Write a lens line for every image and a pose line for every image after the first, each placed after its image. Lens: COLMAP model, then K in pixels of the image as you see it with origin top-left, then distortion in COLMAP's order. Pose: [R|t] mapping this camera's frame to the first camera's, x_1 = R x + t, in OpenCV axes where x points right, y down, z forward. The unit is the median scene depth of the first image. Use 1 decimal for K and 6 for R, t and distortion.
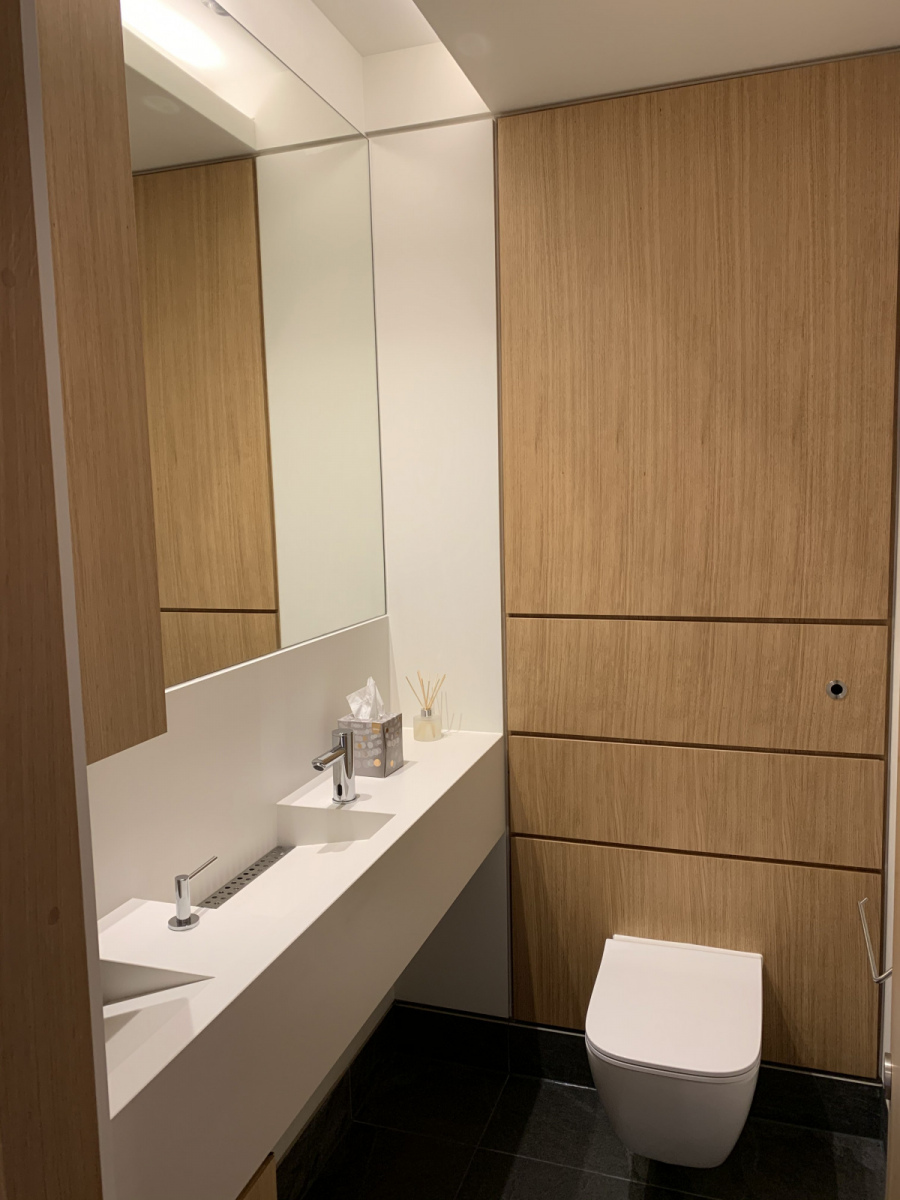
lens RADIAL K [[918.8, 0, 452.6], [0, 918.8, 594.4], [0, 0, 1]] dist [0.046170, -0.054073]
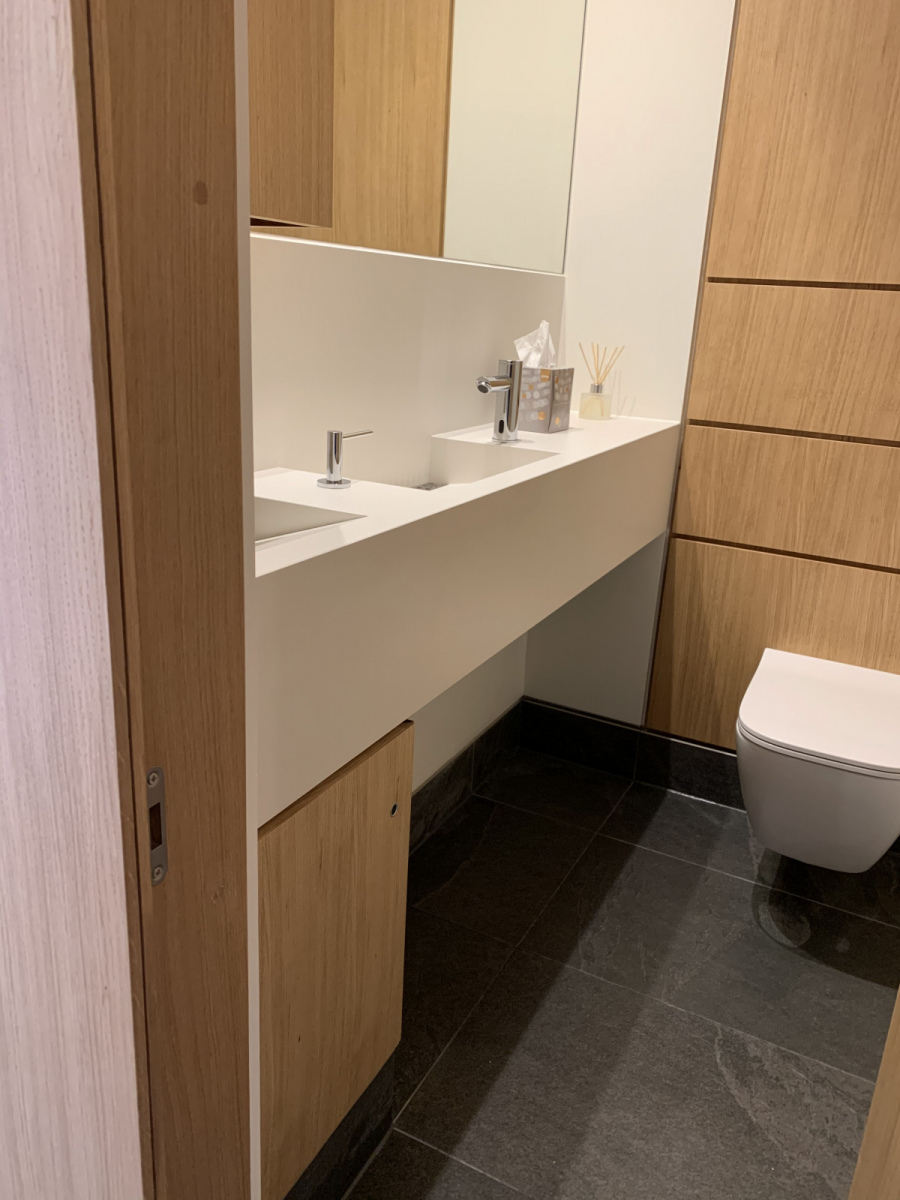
lens RADIAL K [[918.8, 0, 469.8], [0, 918.8, 586.0], [0, 0, 1]] dist [0.046170, -0.054073]
pose [[0.986562, 0.122414, -0.108214, -0.031446], [-0.099761, 0.975839, 0.194387, 0.162147], [0.129395, -0.180980, 0.974938, 0.079413]]
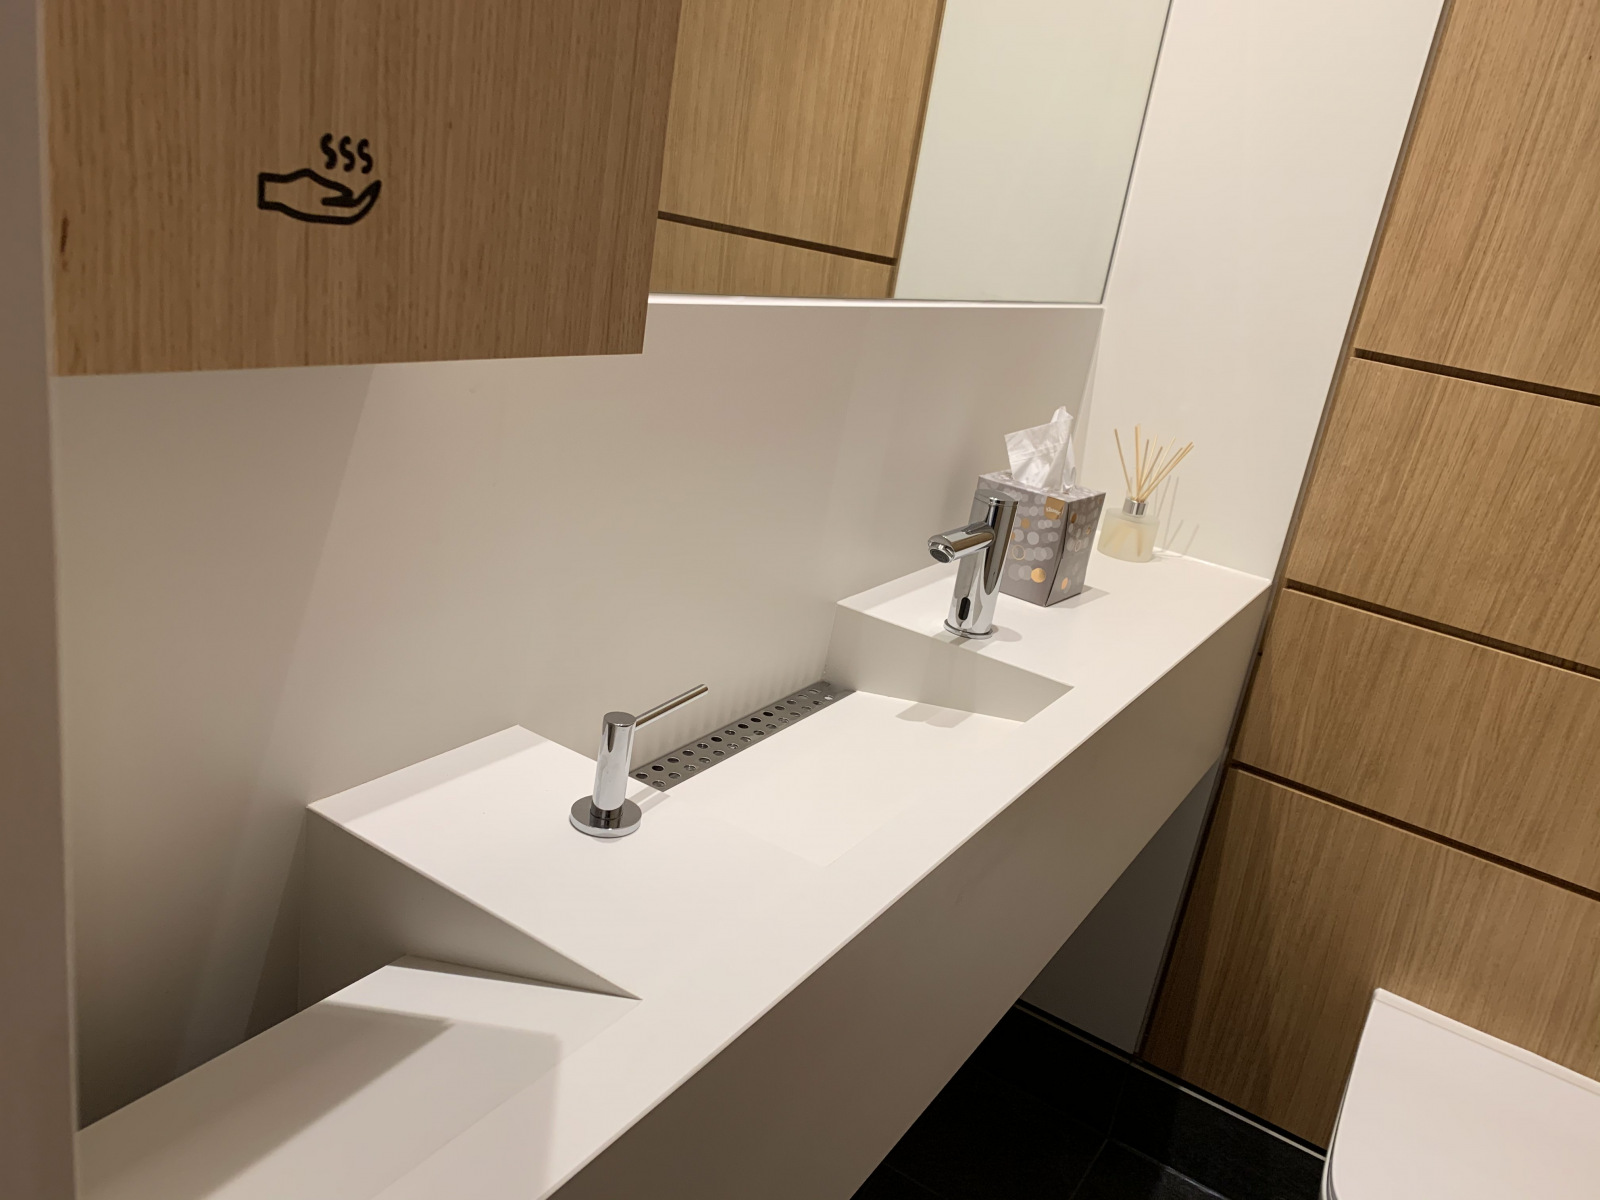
lens RADIAL K [[1225.0, 0, 832.6], [0, 1225.0, 595.0], [0, 0, 1]] dist [0.046170, -0.054073]
pose [[0.957123, 0.245943, -0.153060, -0.077254], [-0.211276, 0.954156, 0.212012, 0.068069], [0.198186, -0.170584, 0.965206, 0.295759]]
